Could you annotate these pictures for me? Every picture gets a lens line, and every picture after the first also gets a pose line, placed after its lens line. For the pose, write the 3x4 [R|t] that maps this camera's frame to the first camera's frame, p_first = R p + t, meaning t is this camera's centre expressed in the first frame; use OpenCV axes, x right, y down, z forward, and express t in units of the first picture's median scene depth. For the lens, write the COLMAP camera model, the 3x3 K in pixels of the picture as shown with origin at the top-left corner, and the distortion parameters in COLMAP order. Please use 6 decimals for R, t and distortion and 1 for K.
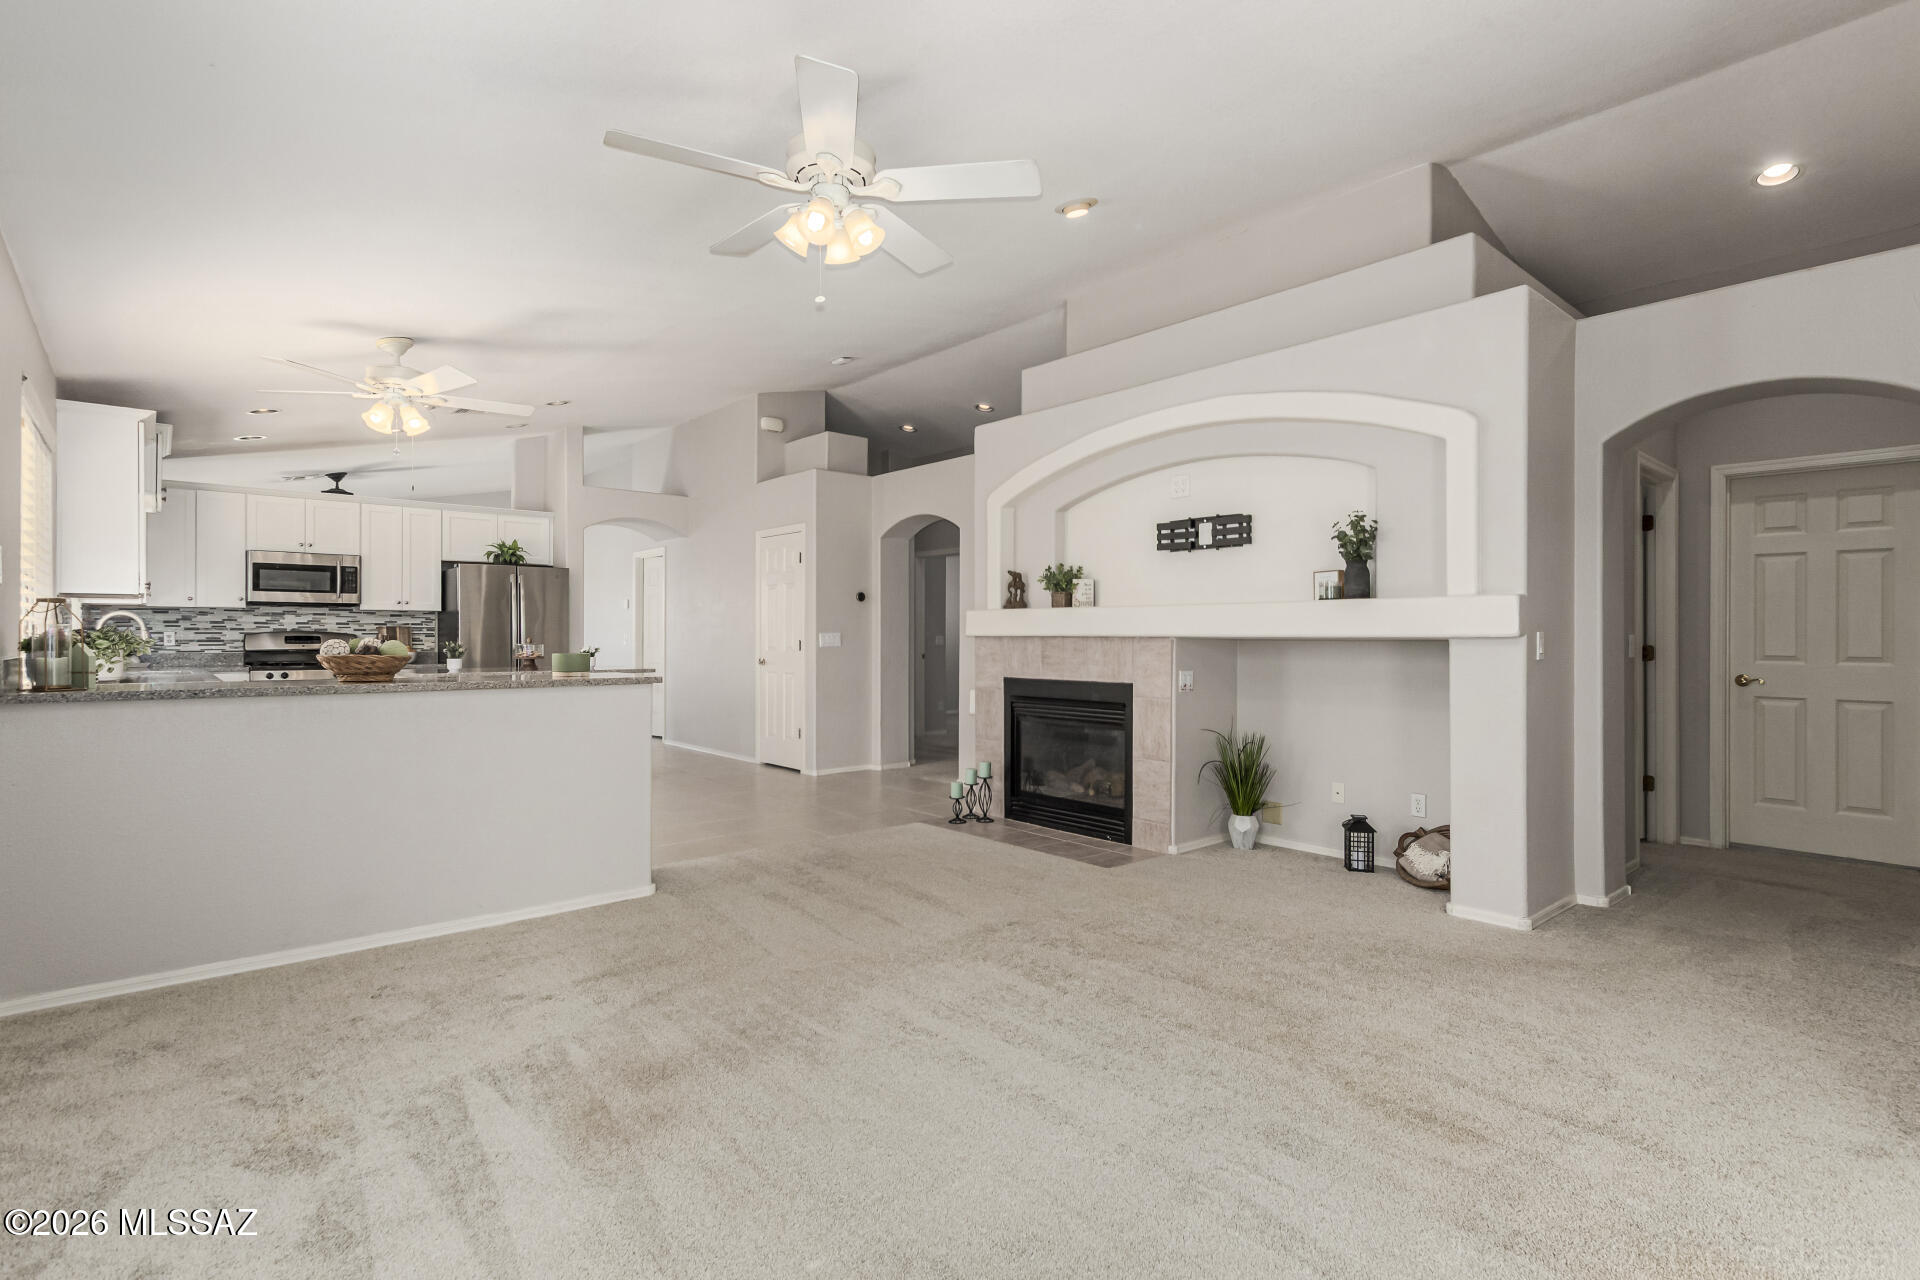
lens RADIAL K [[909.0, 0, 954.6], [0, 909.0, 647.0], [0, 0, 1]] dist [0.004061, 0.000166]
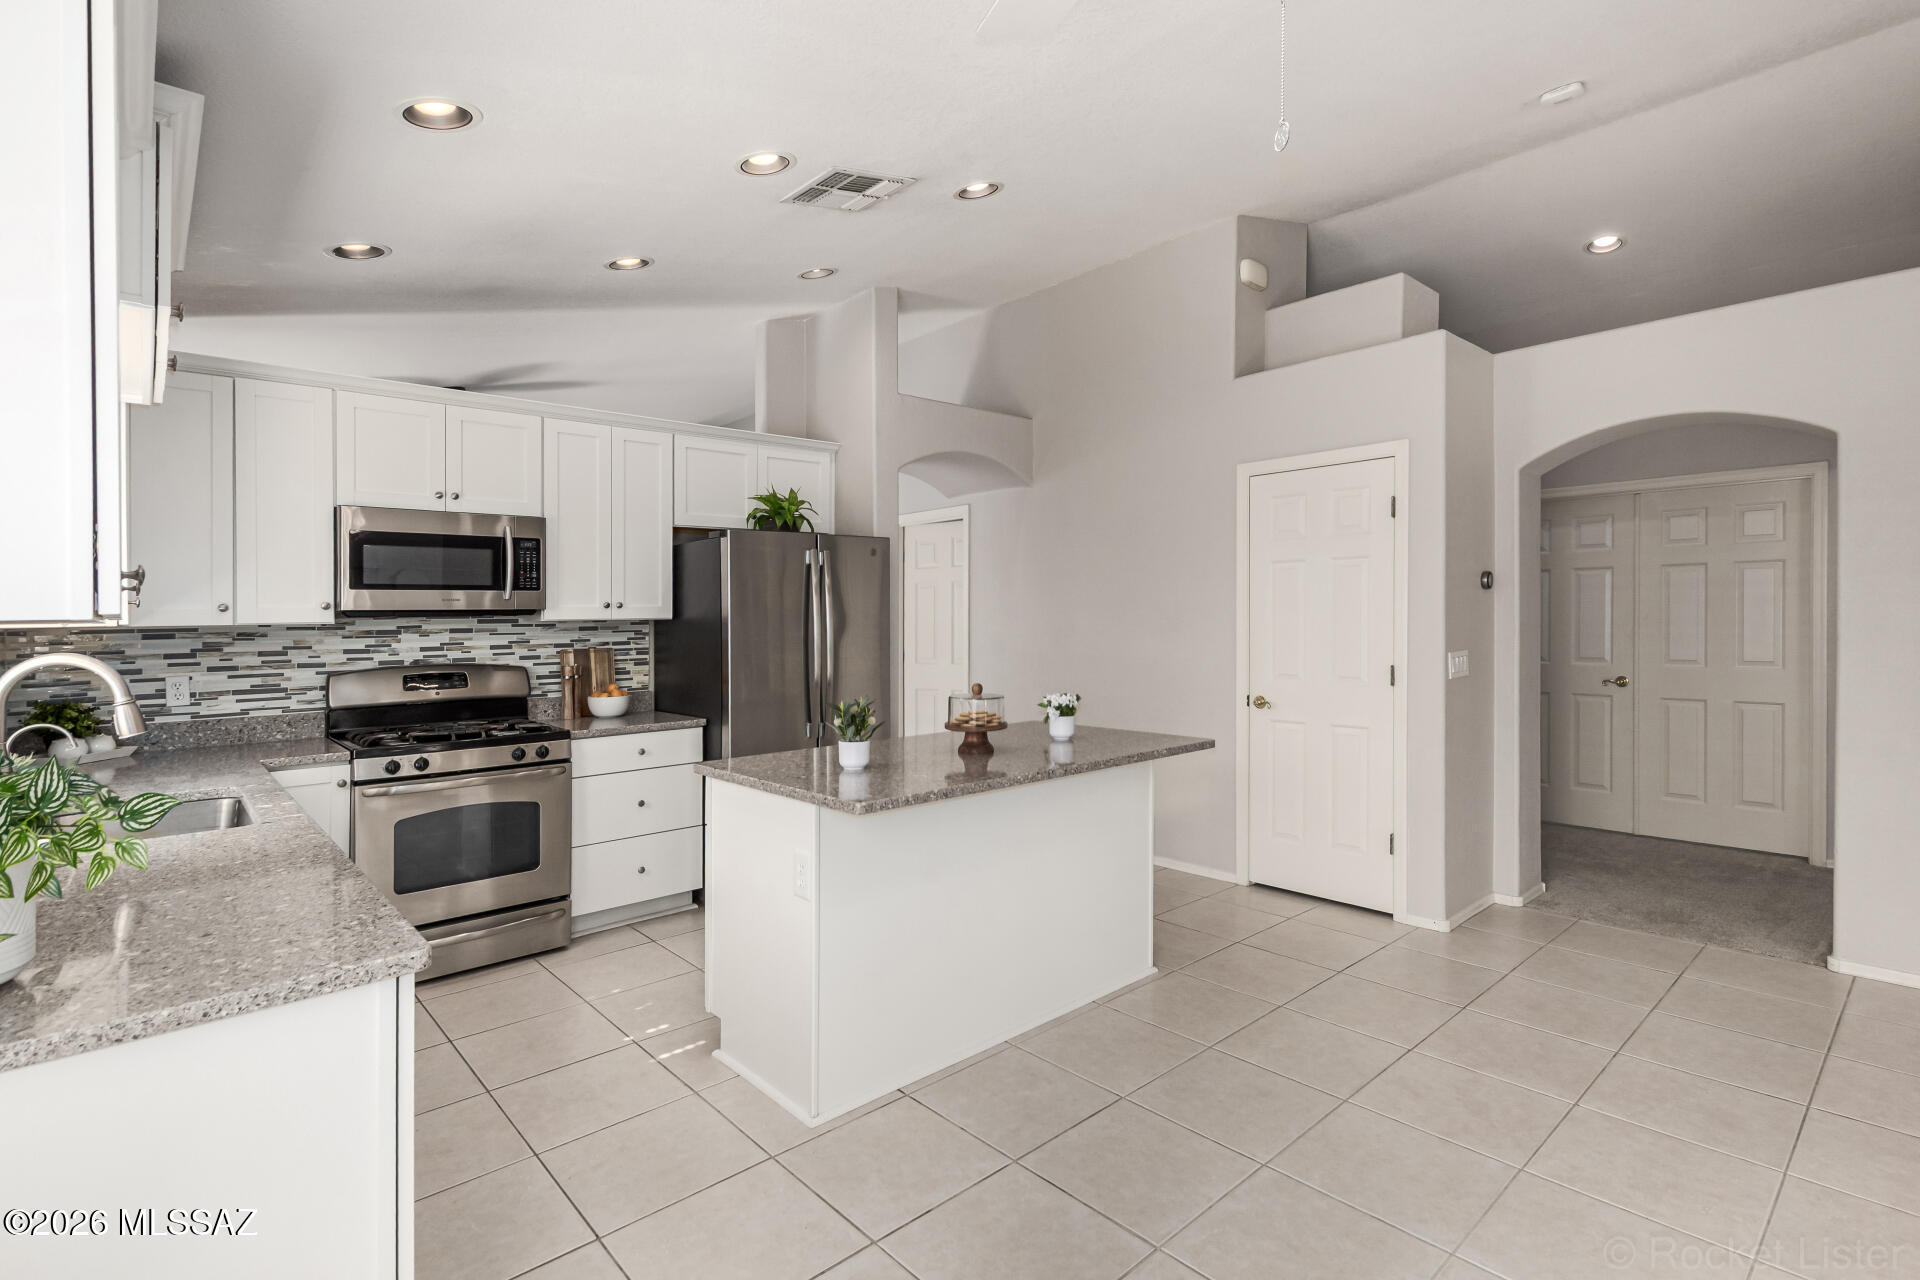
lens RADIAL K [[909.0, 0, 952.0], [0, 909.0, 622.4], [0, 0, 1]] dist [0.004061, 0.000166]
pose [[0.999802, -0.017148, 0.010141, -0.562194], [0.017220, 0.999827, -0.007089, -0.042991], [-0.010017, 0.007262, 0.999923, 0.633199]]
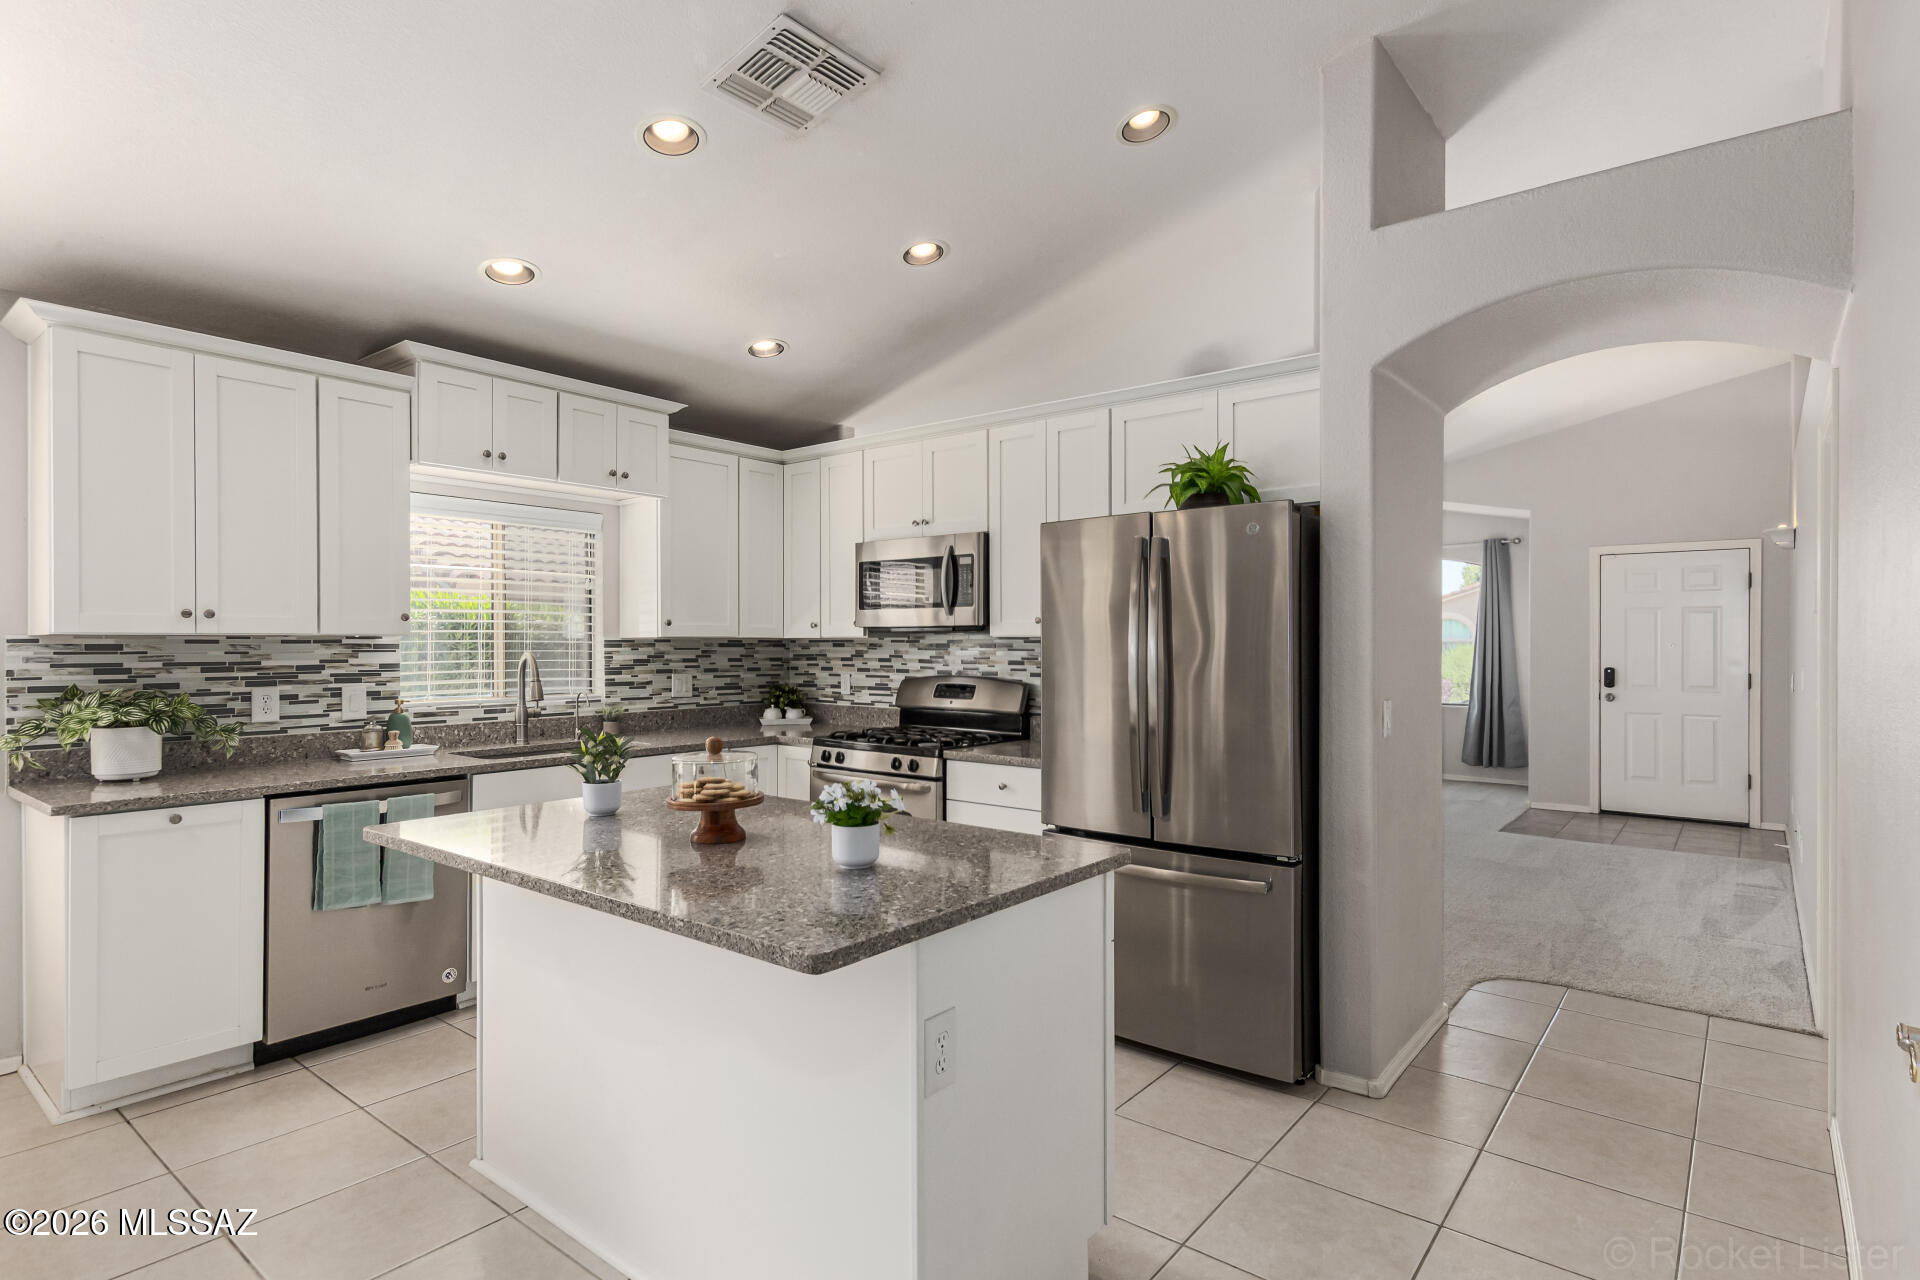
lens RADIAL K [[993.7, 0, 958.3], [0, 993.7, 636.9], [0, 0, 1]] dist [0.005859, -0.002474]
pose [[0.181408, -0.005567, -0.983392, -0.144401], [-0.013038, 0.999882, -0.008066, -0.048358], [0.983321, 0.014285, 0.181315, 1.168167]]
